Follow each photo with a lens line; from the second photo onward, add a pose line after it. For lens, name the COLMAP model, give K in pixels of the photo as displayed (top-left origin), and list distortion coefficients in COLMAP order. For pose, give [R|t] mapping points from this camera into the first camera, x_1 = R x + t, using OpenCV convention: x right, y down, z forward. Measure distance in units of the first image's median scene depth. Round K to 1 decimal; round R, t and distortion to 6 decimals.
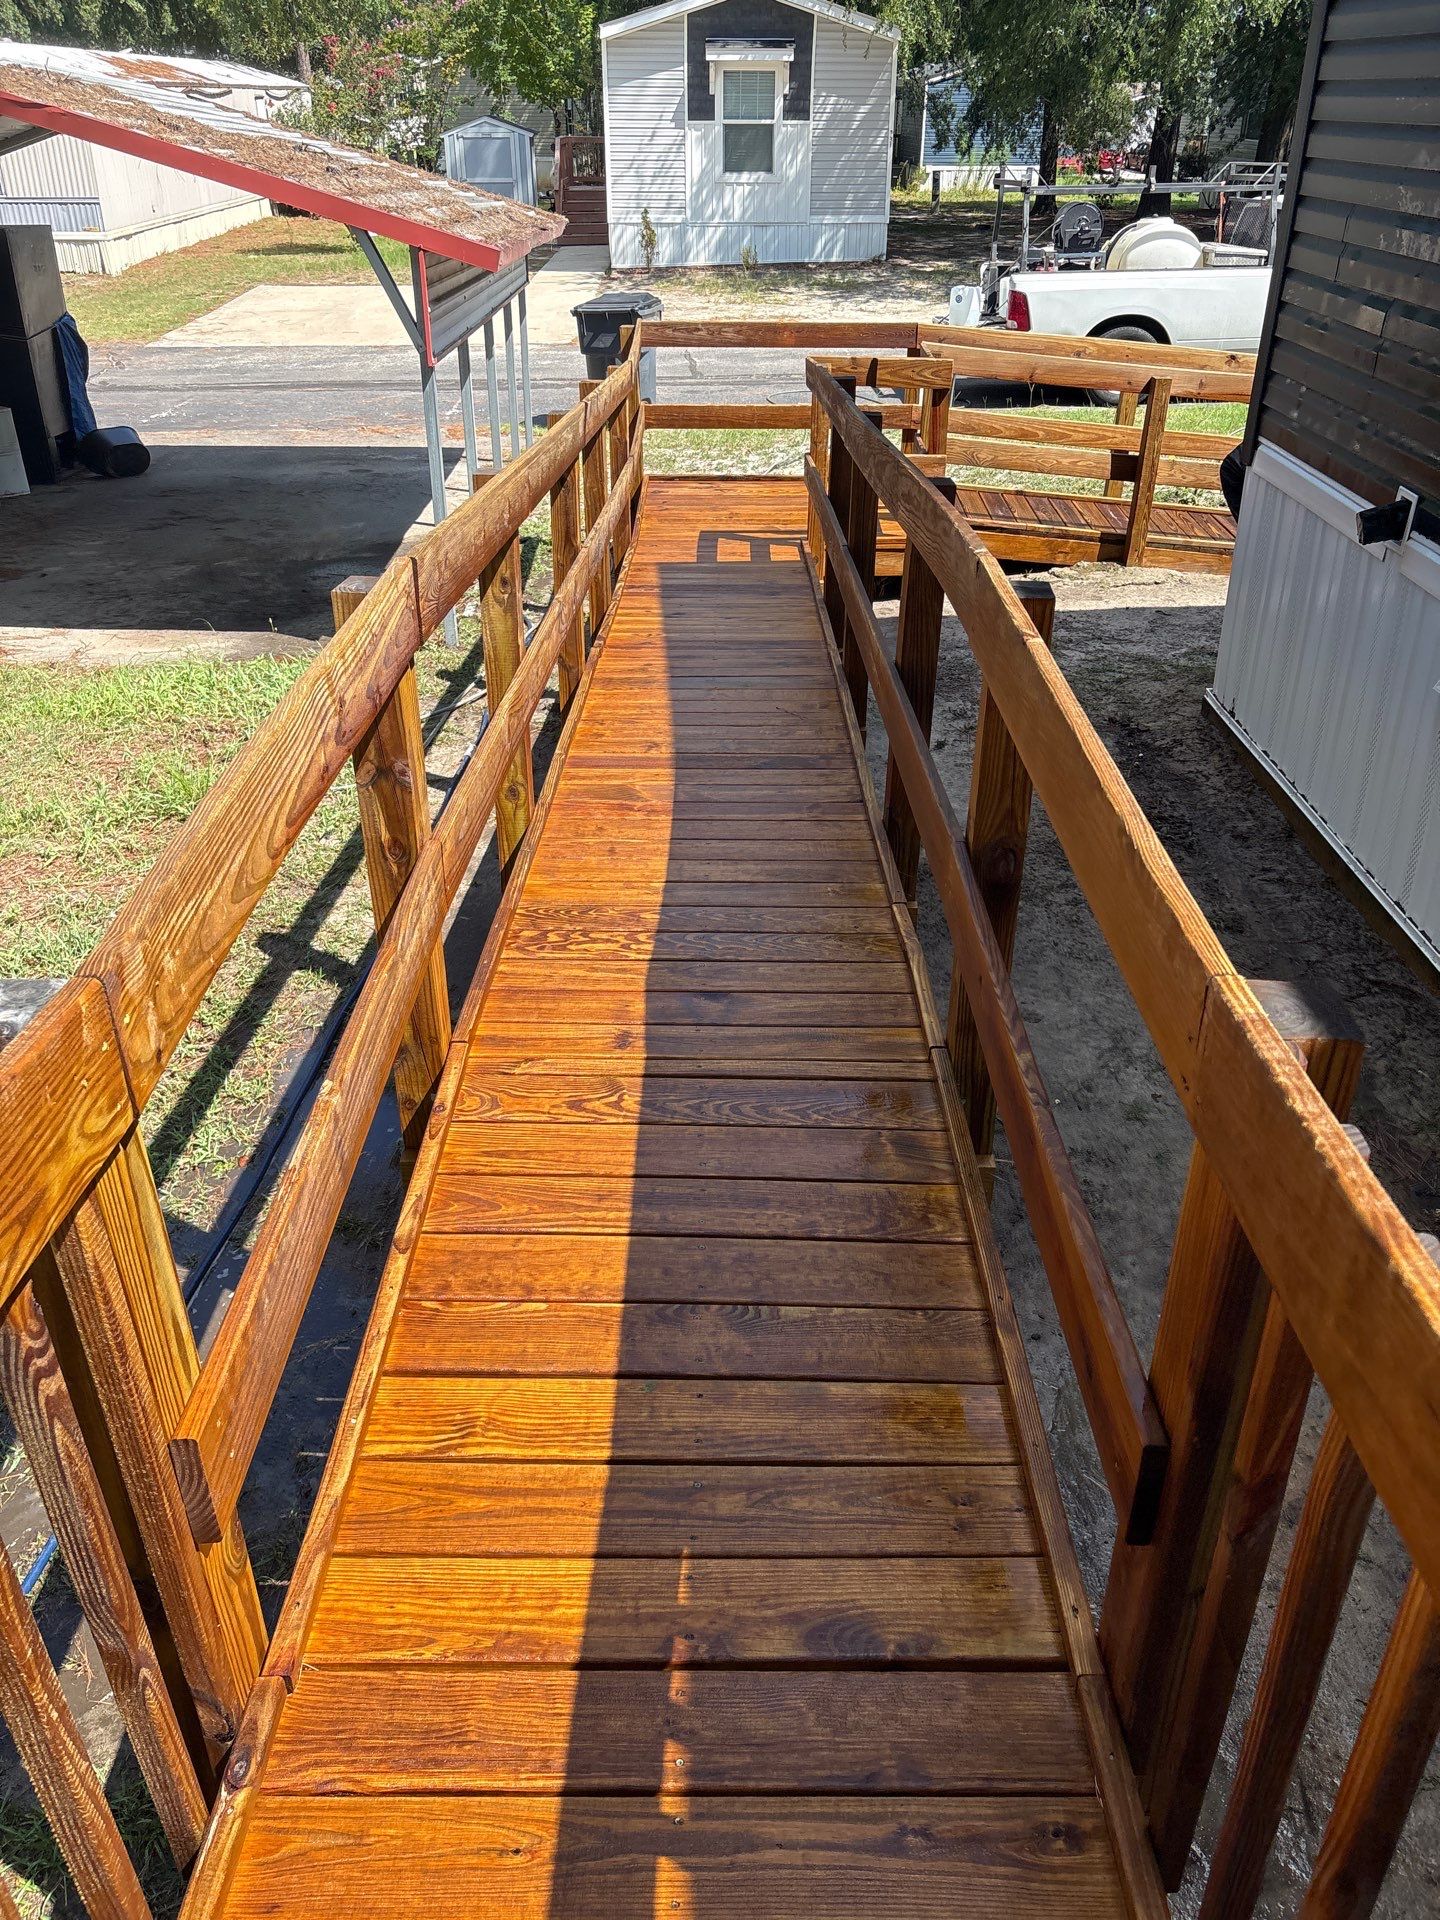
lens RADIAL K [[1408.2, 0, 720.0], [0, 1408.2, 960.0], [0, 0, 1]] dist [0.002539, -0.002567]
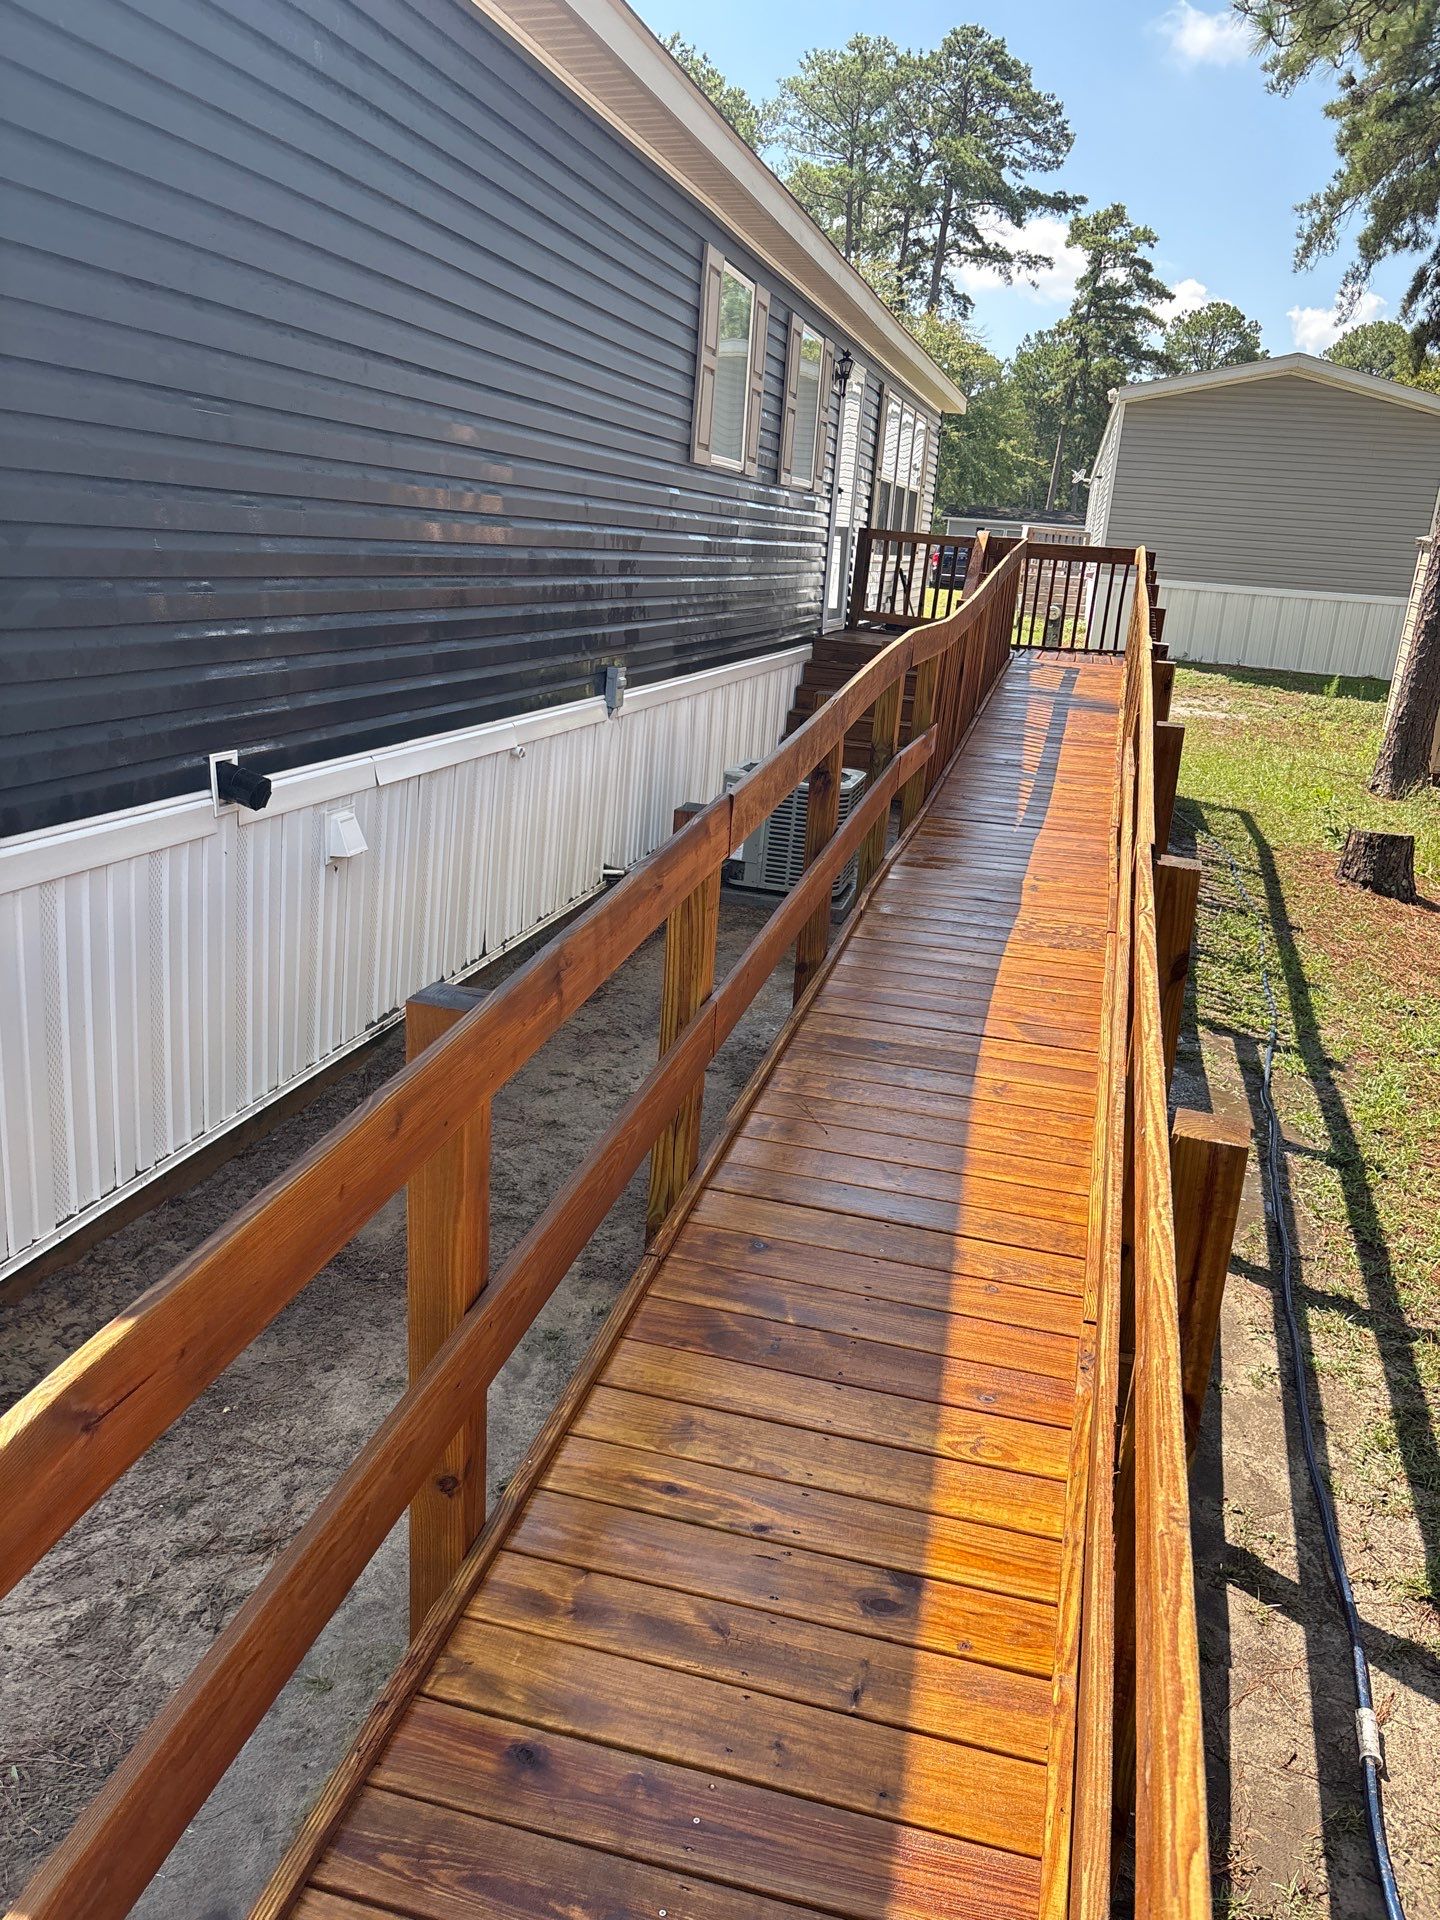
lens RADIAL K [[1406.9, 0, 720.0], [0, 1406.9, 960.0], [0, 0, 1]] dist [0.011046, 0.002363]
pose [[-0.965015, -0.133047, 0.225929, -0.074927], [0.072513, 0.692648, 0.717621, -0.889253], [-0.251967, 0.708898, -0.658768, 1.701697]]
